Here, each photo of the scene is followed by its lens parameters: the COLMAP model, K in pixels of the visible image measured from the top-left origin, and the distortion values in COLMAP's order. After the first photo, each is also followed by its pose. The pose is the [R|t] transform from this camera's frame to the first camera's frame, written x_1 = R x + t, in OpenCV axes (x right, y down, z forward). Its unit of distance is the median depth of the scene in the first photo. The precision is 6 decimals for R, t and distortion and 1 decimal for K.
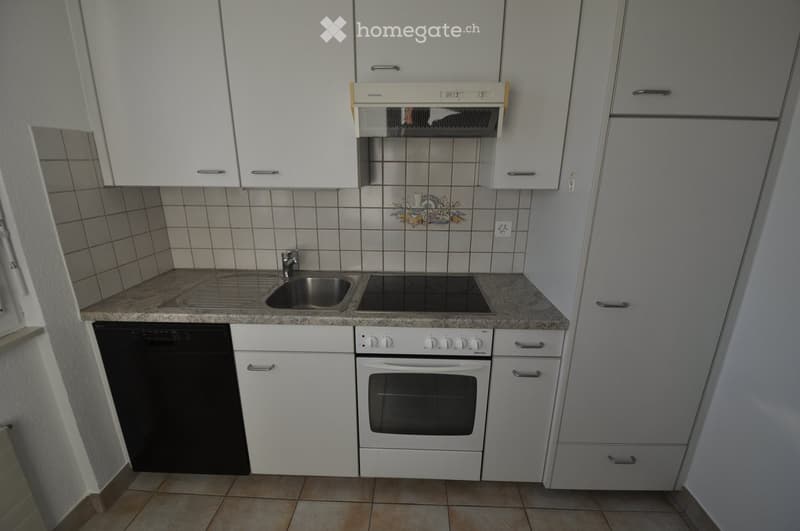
lens RADIAL K [[344.4, 0, 400.0], [0, 344.4, 265.5], [0, 0, 1]] dist [0.021380, -0.028158]
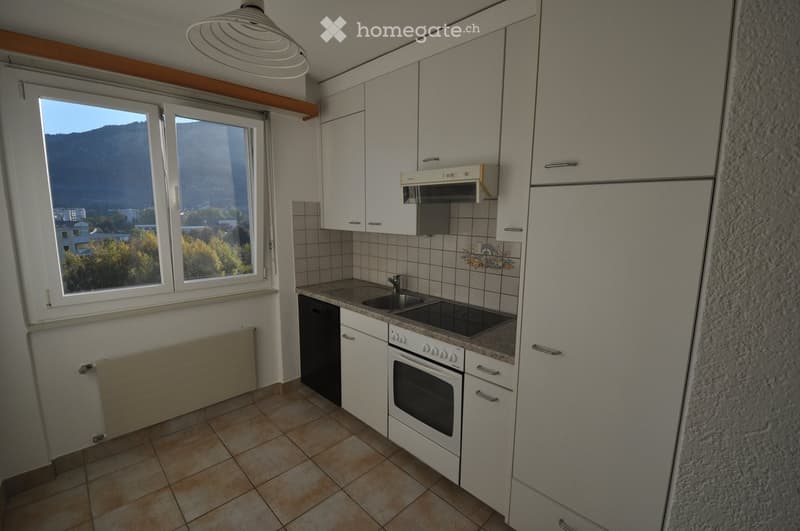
lens RADIAL K [[344.4, 0, 400.0], [0, 344.4, 265.5], [0, 0, 1]] dist [0.021380, -0.028158]
pose [[0.730338, 0.103959, -0.675129, 0.843561], [-0.196164, 0.978640, -0.061510, 0.008988], [0.654314, 0.177359, 0.735131, -0.120969]]
